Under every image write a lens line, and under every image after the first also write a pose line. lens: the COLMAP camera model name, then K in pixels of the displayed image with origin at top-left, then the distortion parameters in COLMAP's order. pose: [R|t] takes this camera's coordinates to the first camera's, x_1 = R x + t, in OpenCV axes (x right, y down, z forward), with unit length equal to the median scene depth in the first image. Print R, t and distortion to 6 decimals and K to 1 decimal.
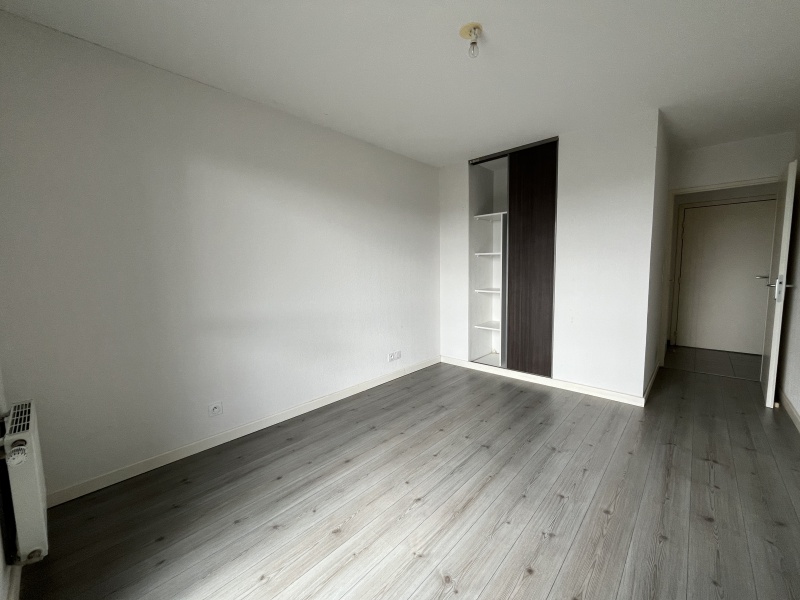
lens RADIAL K [[325.1, 0, 397.1], [0, 325.1, 299.6], [0, 0, 1]] dist [0.000250, -0.000110]
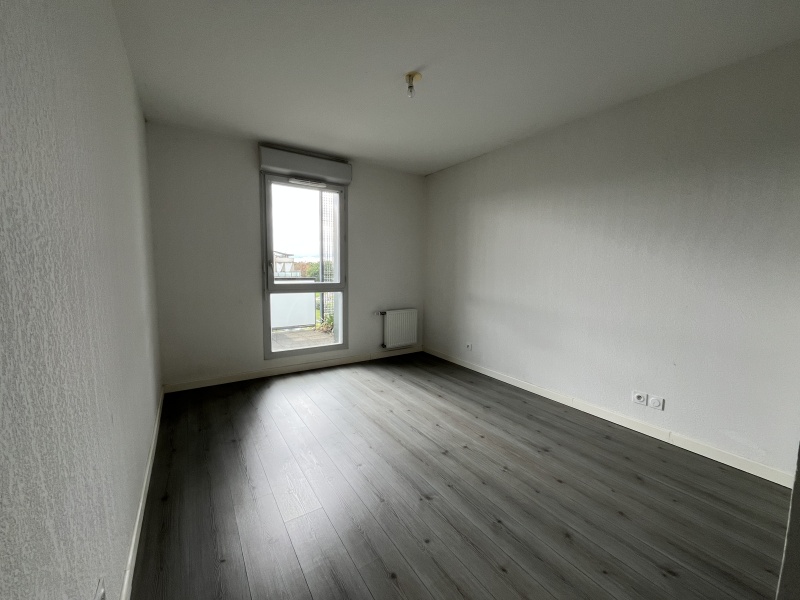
lens RADIAL K [[325.1, 0, 397.1], [0, 325.1, 299.6], [0, 0, 1]] dist [0.000250, -0.000110]
pose [[-0.241995, 0.119033, -0.962948, 1.135241], [-0.097975, 0.984376, 0.146303, -0.116918], [0.965318, 0.129750, -0.226552, 0.981266]]
